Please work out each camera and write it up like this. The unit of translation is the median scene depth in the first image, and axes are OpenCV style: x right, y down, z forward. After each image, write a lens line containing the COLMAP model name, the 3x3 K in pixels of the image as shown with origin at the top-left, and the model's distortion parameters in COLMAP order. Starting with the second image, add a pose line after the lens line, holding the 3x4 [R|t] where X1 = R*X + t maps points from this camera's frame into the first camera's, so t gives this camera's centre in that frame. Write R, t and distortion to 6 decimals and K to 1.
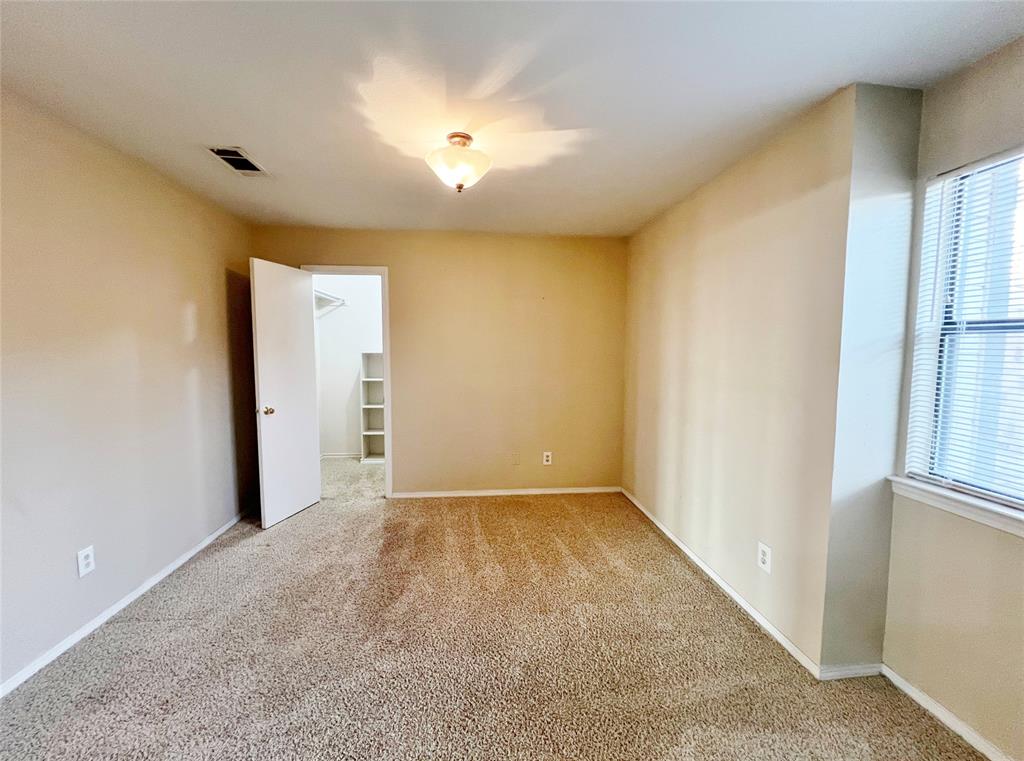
lens RADIAL K [[411.3, 0, 507.6], [0, 411.3, 380.3], [0, 0, 1]] dist [0.002775, -0.000113]
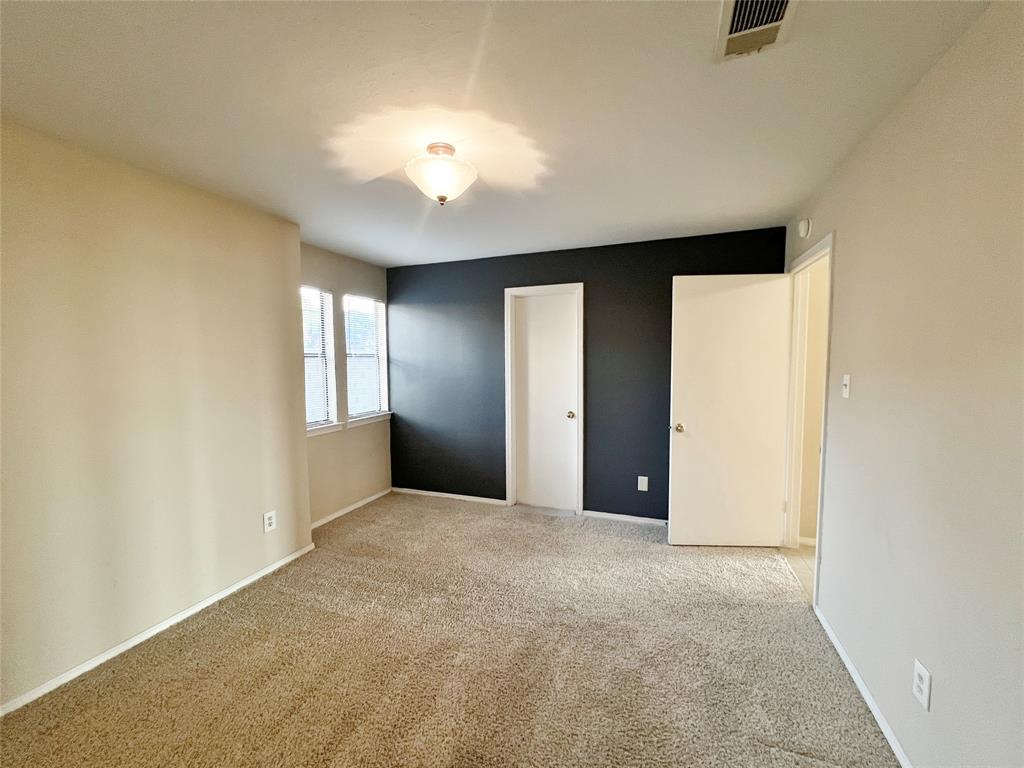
lens RADIAL K [[417.8, 0, 507.1], [0, 417.8, 381.4], [0, 0, 1]] dist [0.003571, 0.000871]
pose [[-0.890145, -0.025331, 0.454974, -0.480785], [0.038331, 0.990753, 0.130154, -0.122941], [-0.454063, 0.133296, -0.880942, 1.267913]]
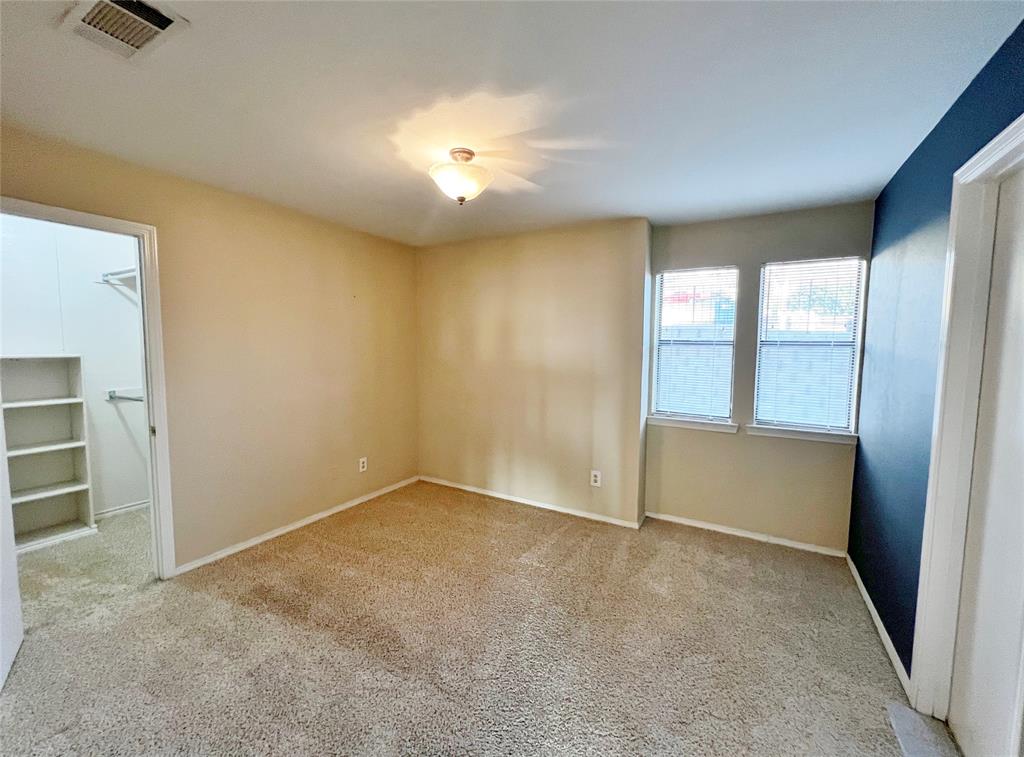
lens RADIAL K [[417.8, 0, 504.7], [0, 417.8, 377.5], [0, 0, 1]] dist [0.003571, 0.000871]
pose [[0.588633, -0.060911, 0.806102, -0.643353], [0.055808, 0.997840, 0.034647, -0.037090], [-0.806471, 0.024593, 0.590761, 0.207267]]
